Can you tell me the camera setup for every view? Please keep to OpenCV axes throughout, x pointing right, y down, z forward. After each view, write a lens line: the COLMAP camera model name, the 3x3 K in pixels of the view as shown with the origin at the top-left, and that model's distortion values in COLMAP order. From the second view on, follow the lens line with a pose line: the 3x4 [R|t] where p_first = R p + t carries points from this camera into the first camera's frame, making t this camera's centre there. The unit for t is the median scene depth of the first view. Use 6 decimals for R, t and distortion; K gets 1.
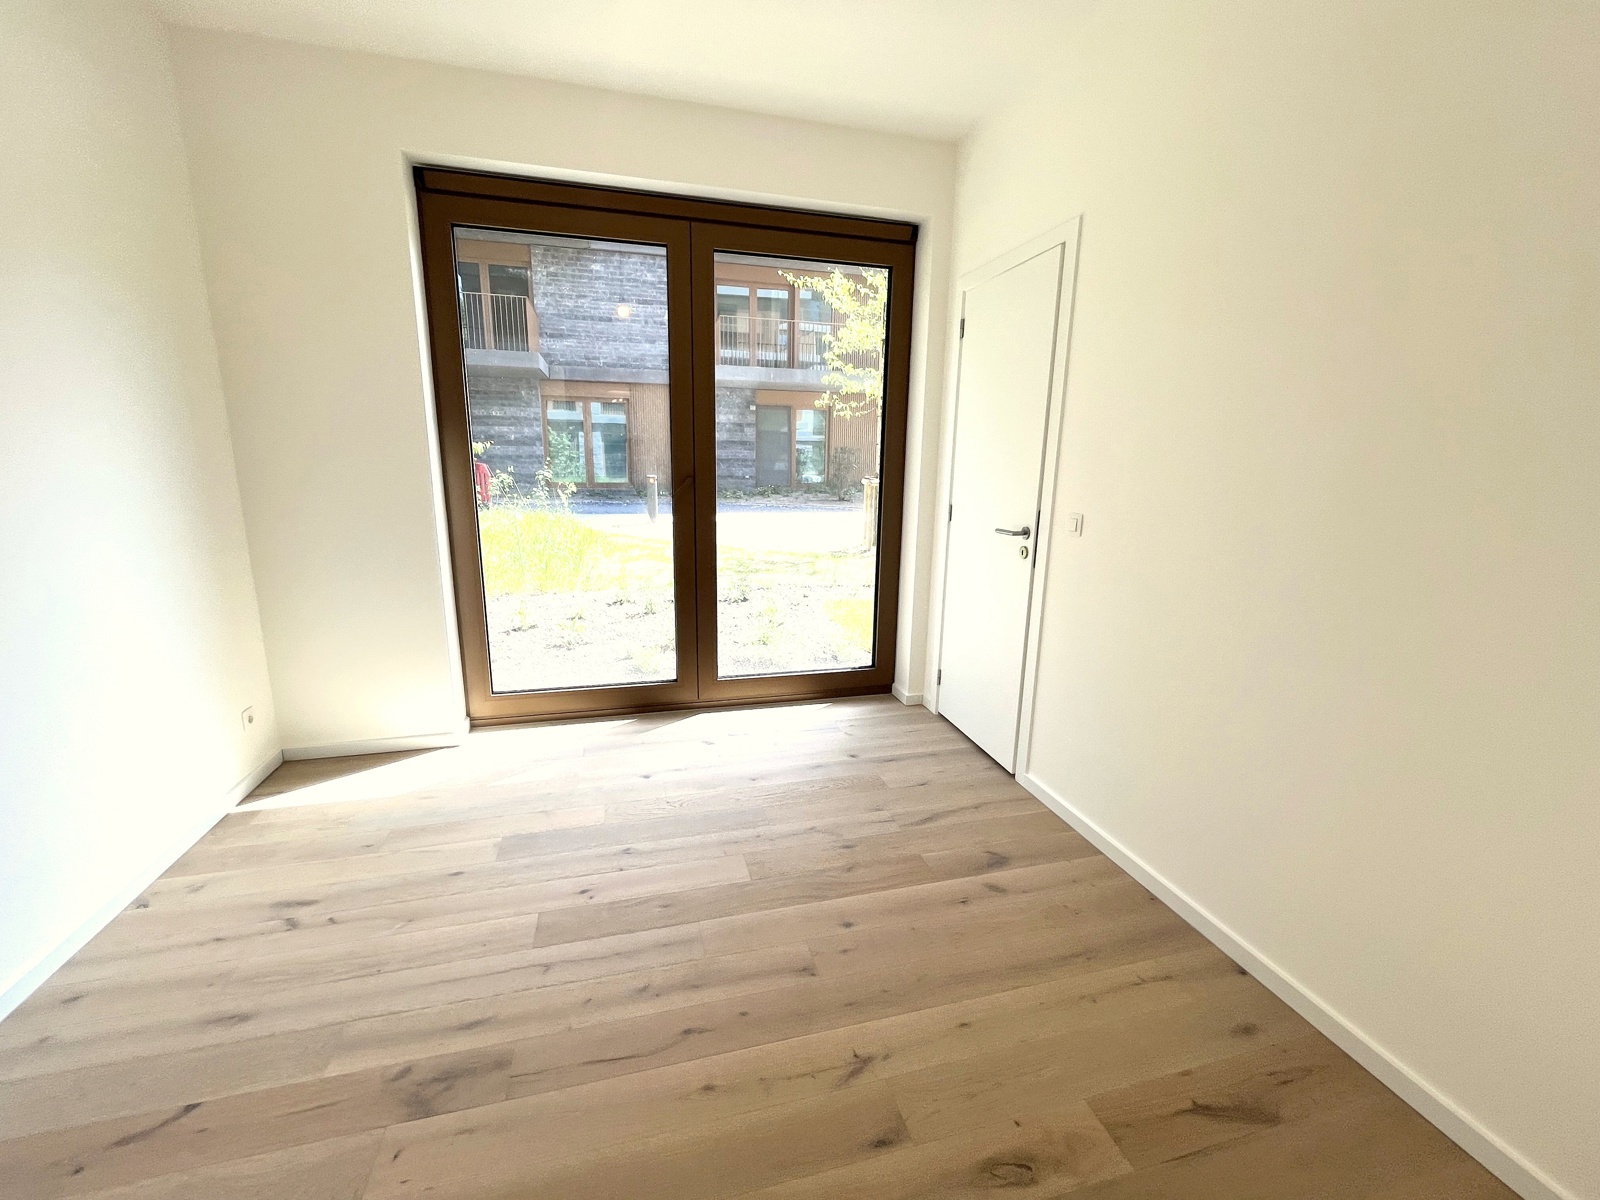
lens RADIAL K [[648.9, 0, 796.0], [0, 648.9, 598.1], [0, 0, 1]] dist [-0.002742, -0.000146]
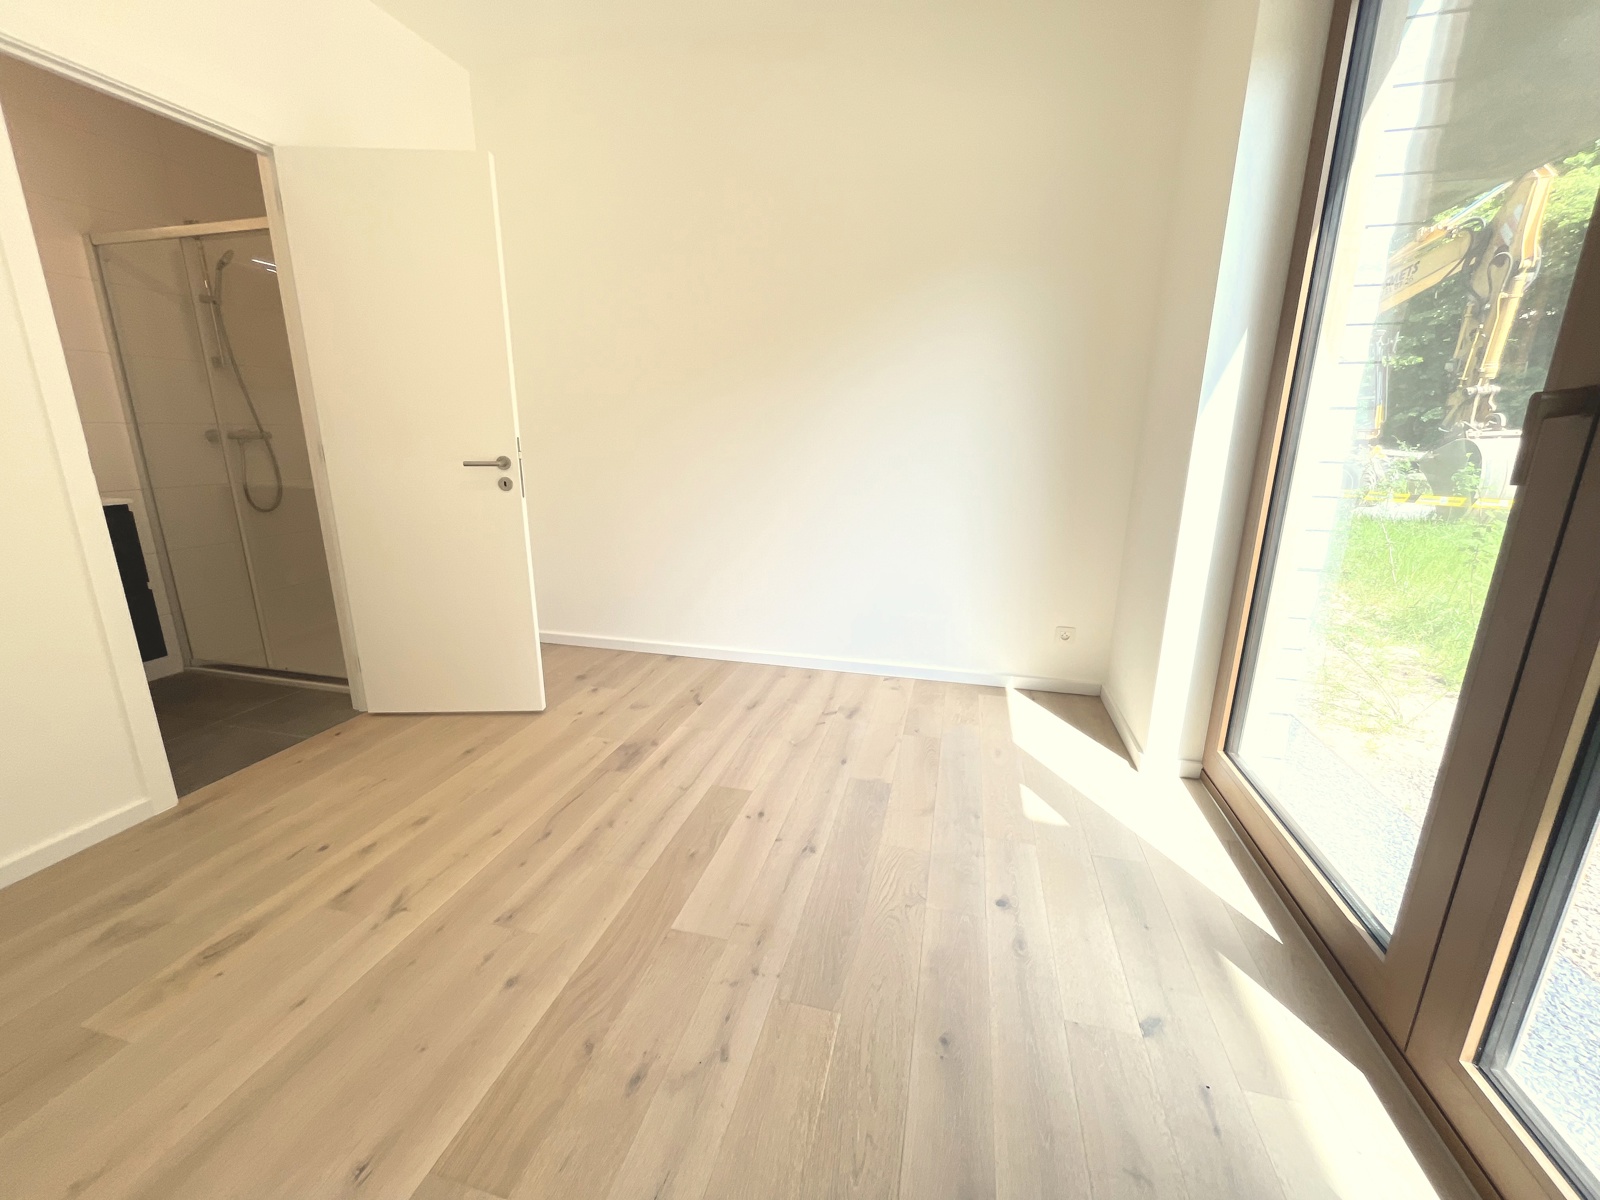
lens RADIAL K [[648.9, 0, 796.0], [0, 648.9, 598.1], [0, 0, 1]] dist [-0.002742, -0.000146]
pose [[-0.491045, 0.195952, -0.848810, 0.451506], [-0.200173, 0.922920, 0.328862, -0.206876], [0.847824, 0.331395, -0.413971, 1.399015]]
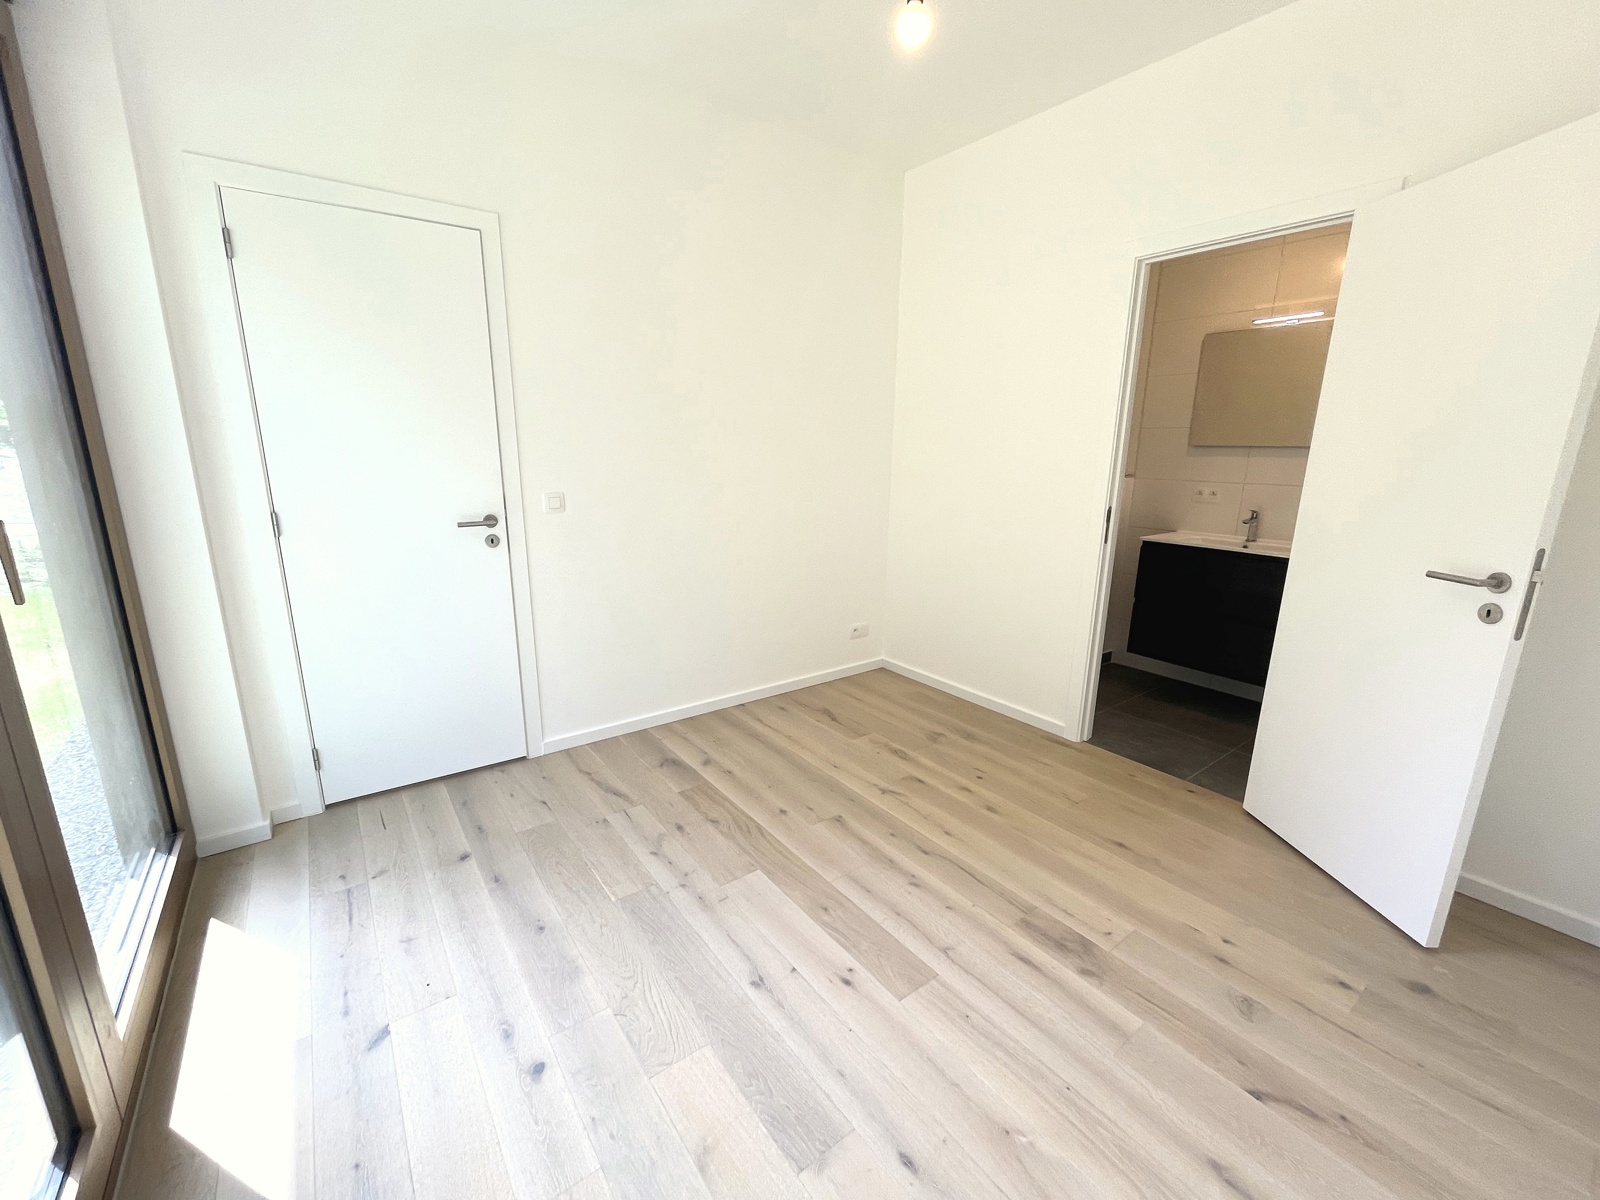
lens RADIAL K [[648.9, 0, 796.0], [0, 648.9, 598.1], [0, 0, 1]] dist [-0.002742, -0.000146]
pose [[-0.366626, -0.234020, 0.900456, -0.972303], [0.180751, 0.931491, 0.315679, -0.292387], [-0.912642, 0.278494, -0.299209, 1.212044]]
